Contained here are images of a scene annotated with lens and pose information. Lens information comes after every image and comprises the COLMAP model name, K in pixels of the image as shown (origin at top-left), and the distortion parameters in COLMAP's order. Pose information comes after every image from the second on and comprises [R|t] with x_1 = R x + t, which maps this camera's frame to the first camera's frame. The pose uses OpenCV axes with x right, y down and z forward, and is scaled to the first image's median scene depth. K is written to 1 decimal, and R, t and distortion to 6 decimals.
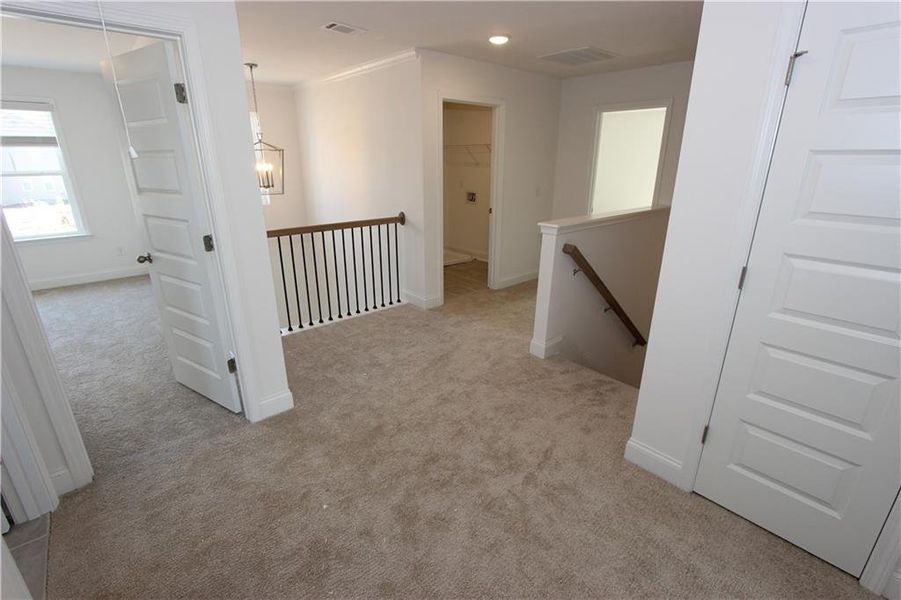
lens RADIAL K [[416.0, 0, 450.5], [0, 416.0, 300.0], [0, 0, 1]] dist [-0.018168, 0.001133]
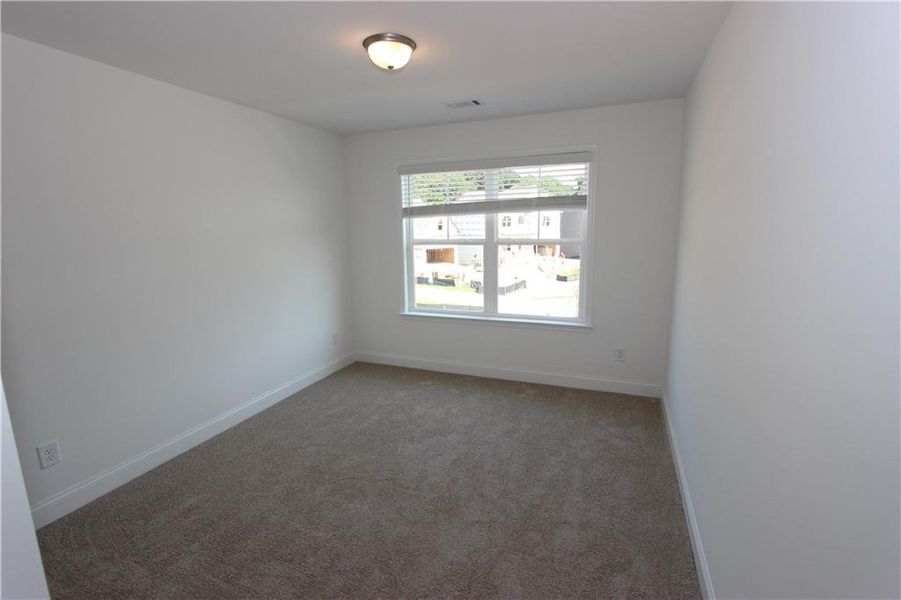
lens RADIAL K [[416.0, 0, 450.5], [0, 416.0, 300.0], [0, 0, 1]] dist [-0.018168, 0.001133]
pose [[0.446898, 0.145229, -0.882718, -0.387631], [-0.269818, 0.962665, 0.021780, -0.167841], [0.852925, 0.228439, 0.469399, 0.483200]]
